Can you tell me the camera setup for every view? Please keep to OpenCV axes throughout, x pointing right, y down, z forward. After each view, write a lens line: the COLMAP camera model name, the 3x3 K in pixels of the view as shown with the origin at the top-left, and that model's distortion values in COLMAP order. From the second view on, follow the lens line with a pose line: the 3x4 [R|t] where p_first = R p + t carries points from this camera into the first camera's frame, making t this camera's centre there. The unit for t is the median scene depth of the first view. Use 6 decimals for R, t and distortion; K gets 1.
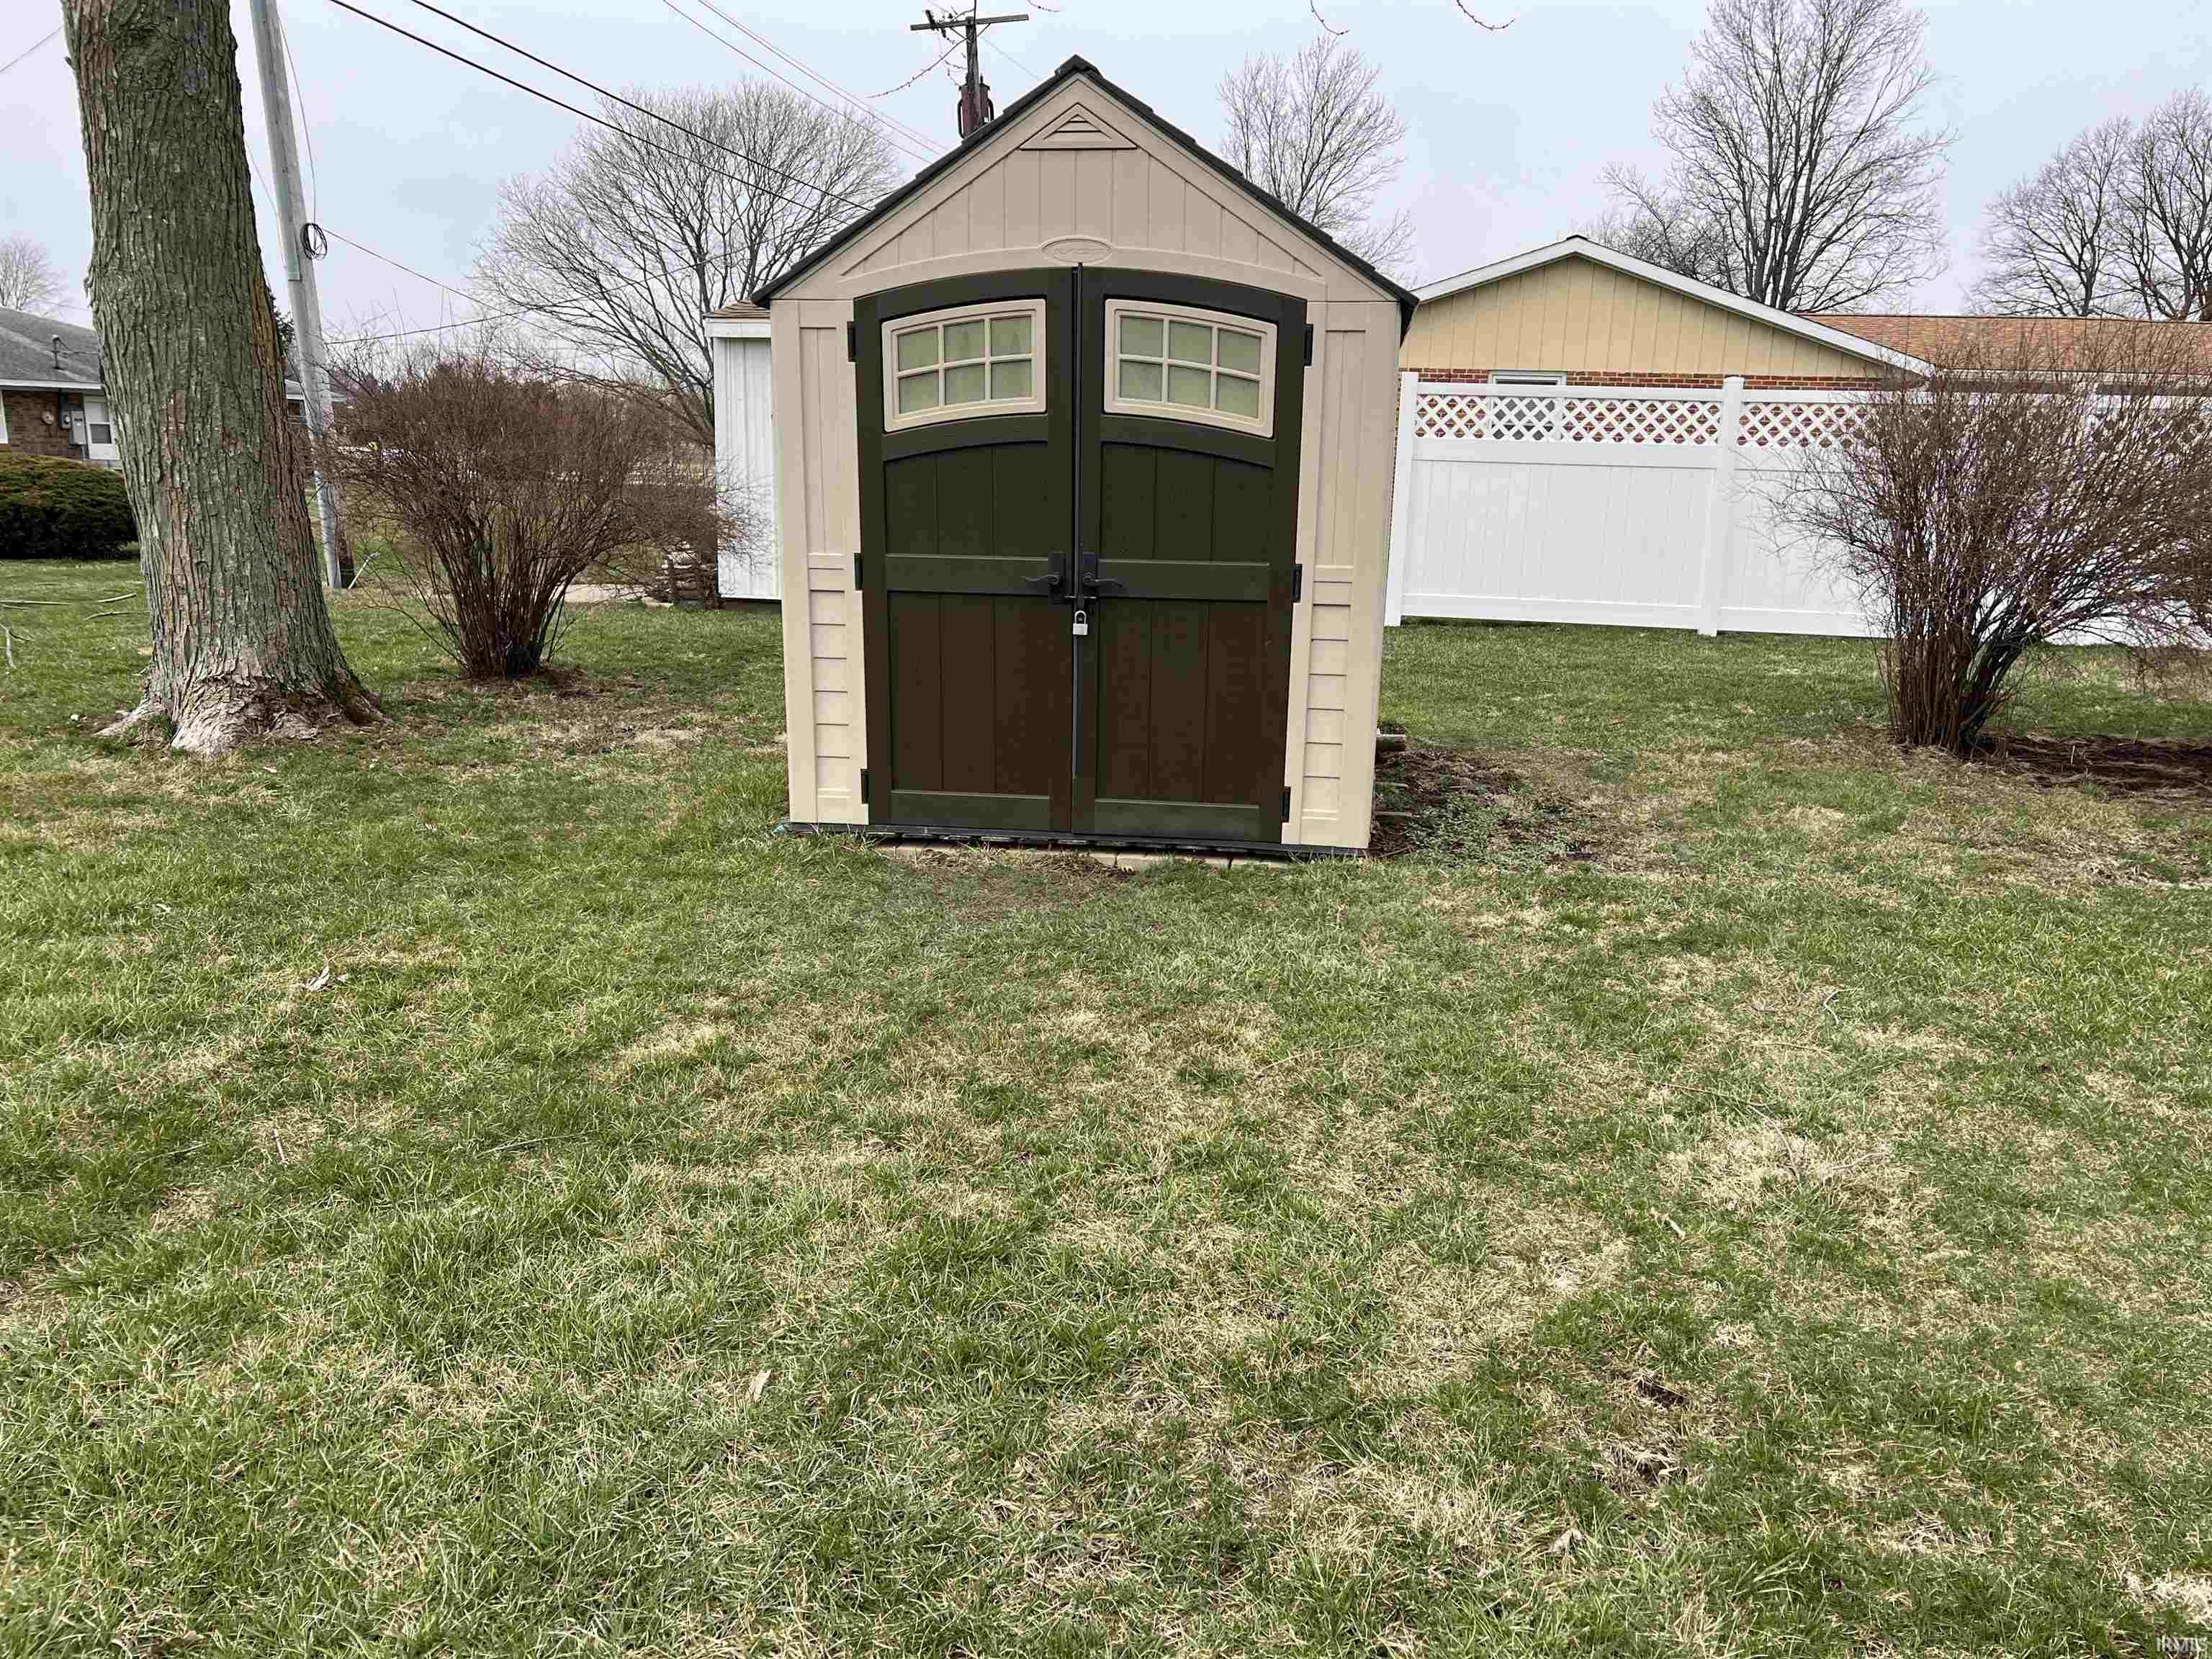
lens RADIAL K [[1673.3, 0, 1106.2], [0, 1673.3, 829.7], [0, 0, 1]] dist [0.051777, -0.062989]
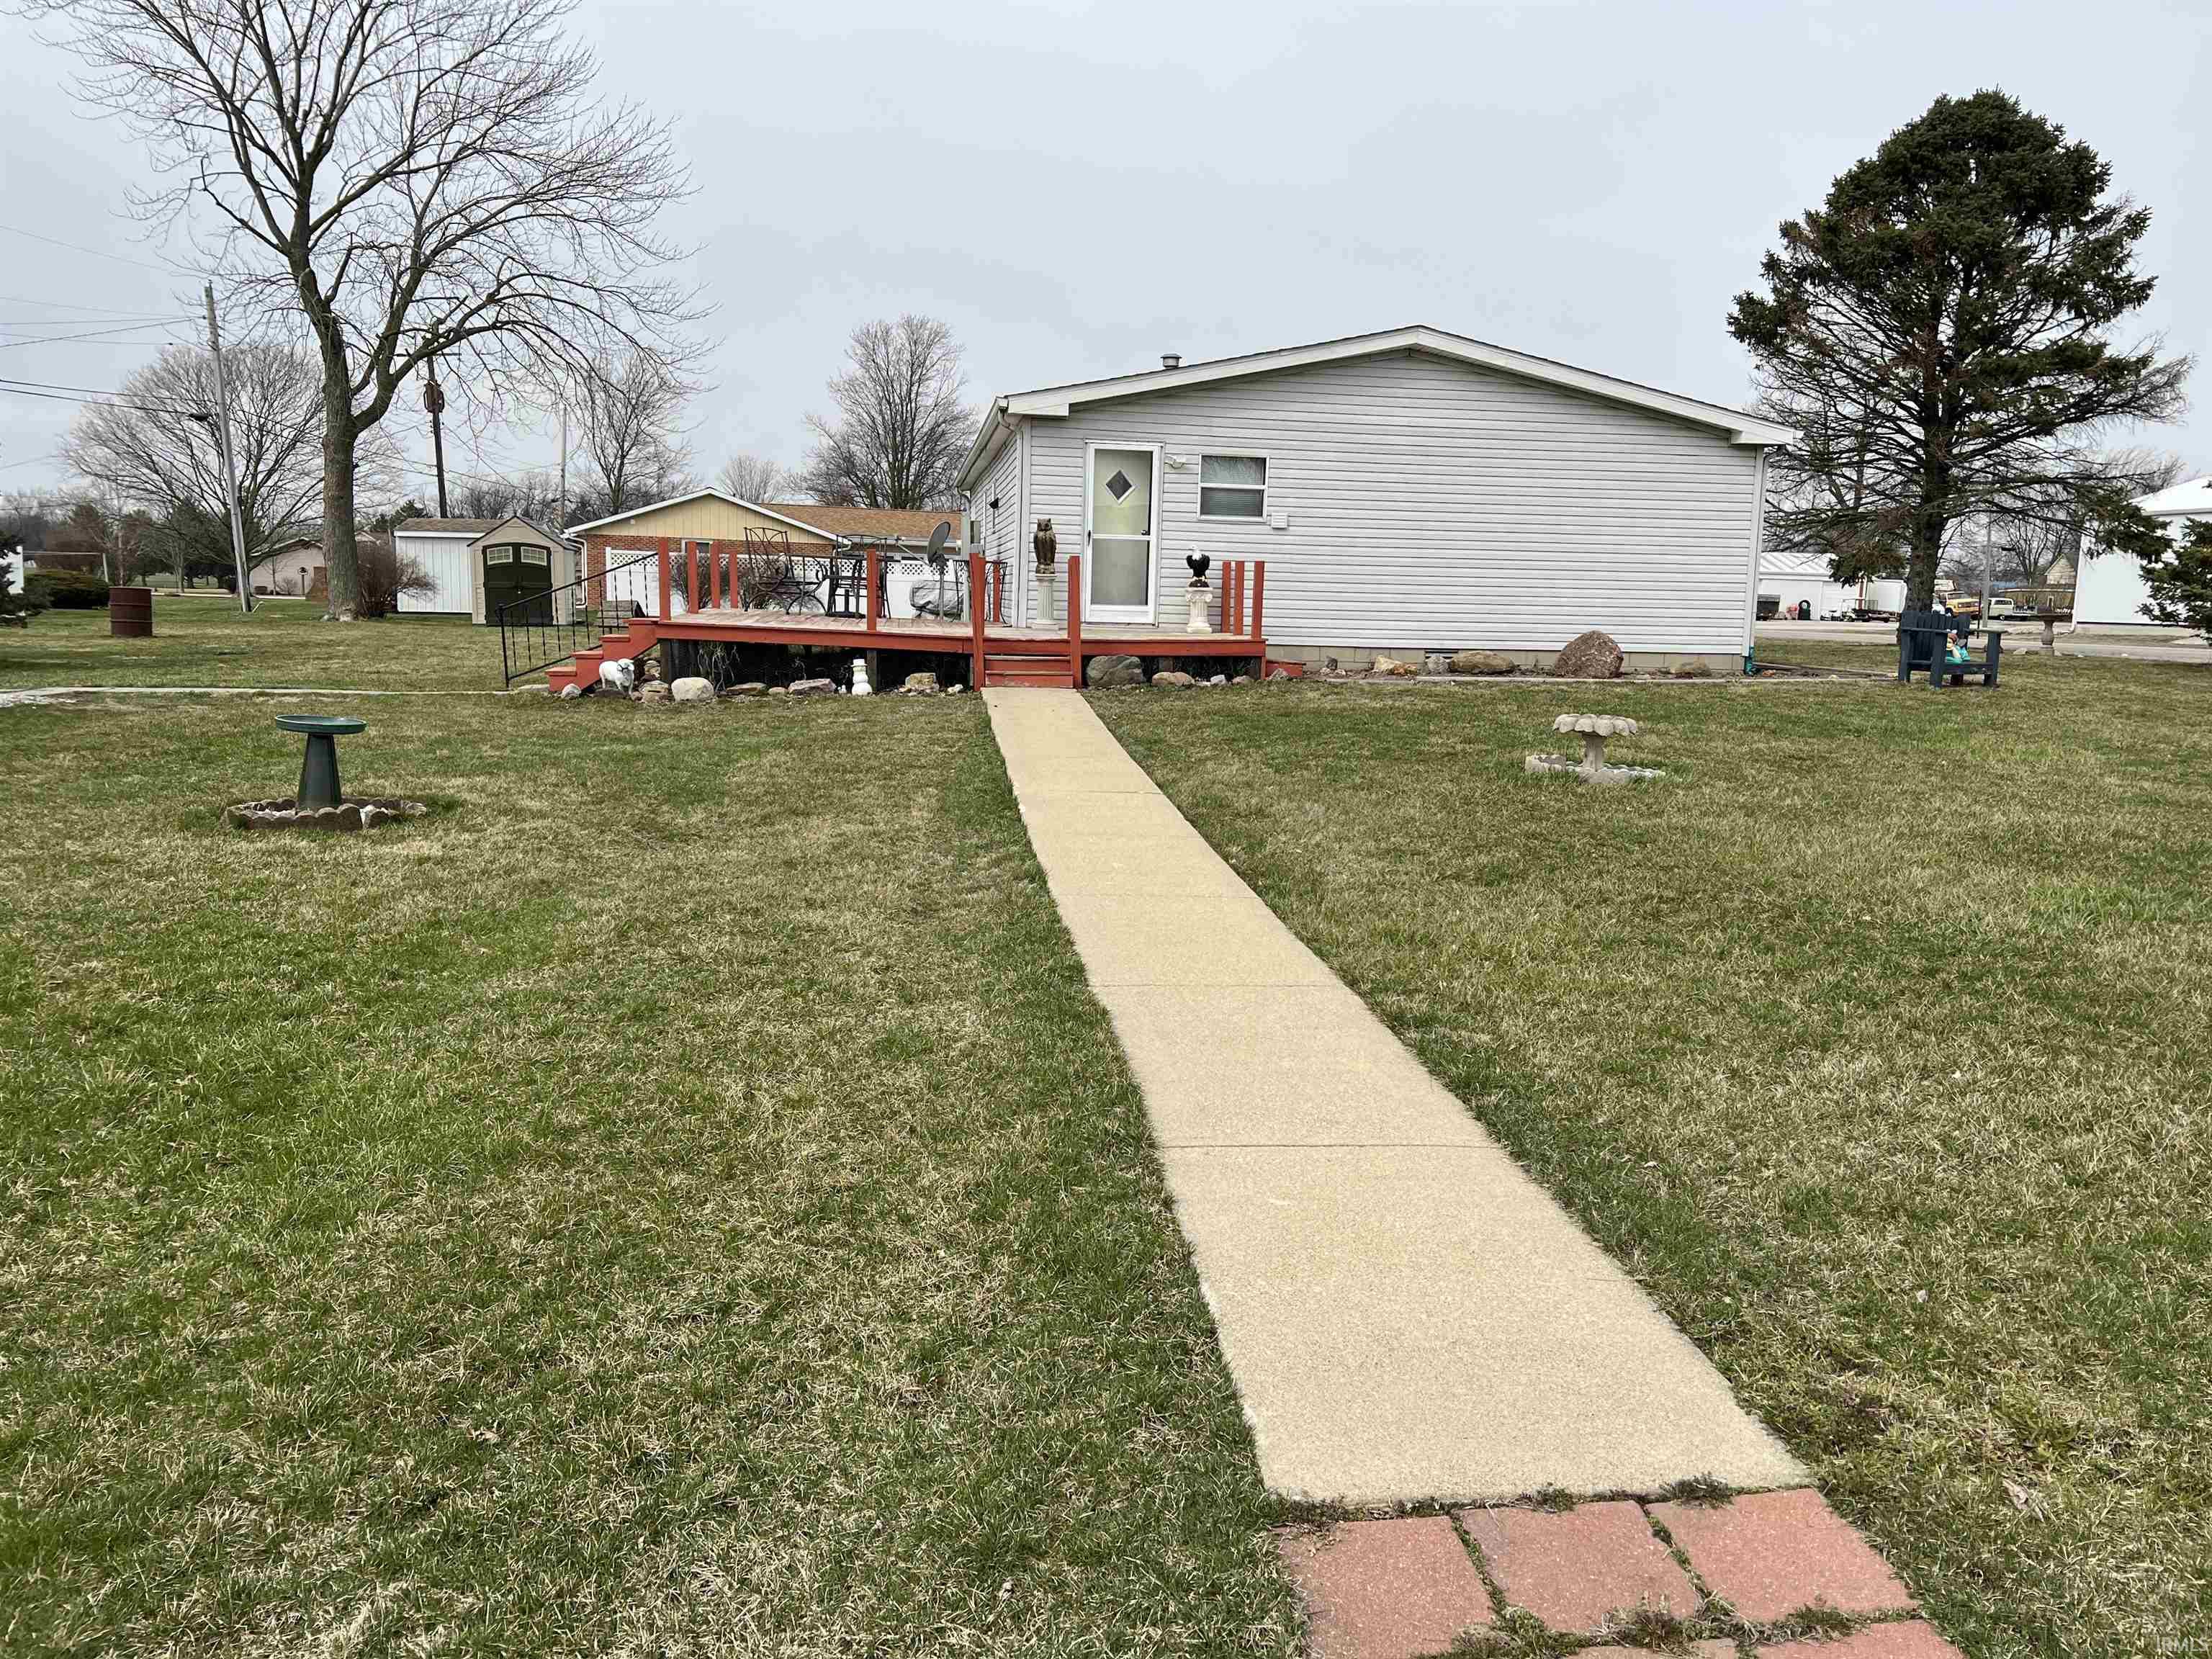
lens RADIAL K [[1673.3, 0, 1102.5], [0, 1673.3, 832.6], [0, 0, 1]] dist [0.051777, -0.062989]
pose [[0.943730, -0.048595, 0.327126, -0.060203], [0.071486, 0.995735, -0.058314, 1.324650], [-0.322897, 0.078418, 0.943180, -5.737262]]
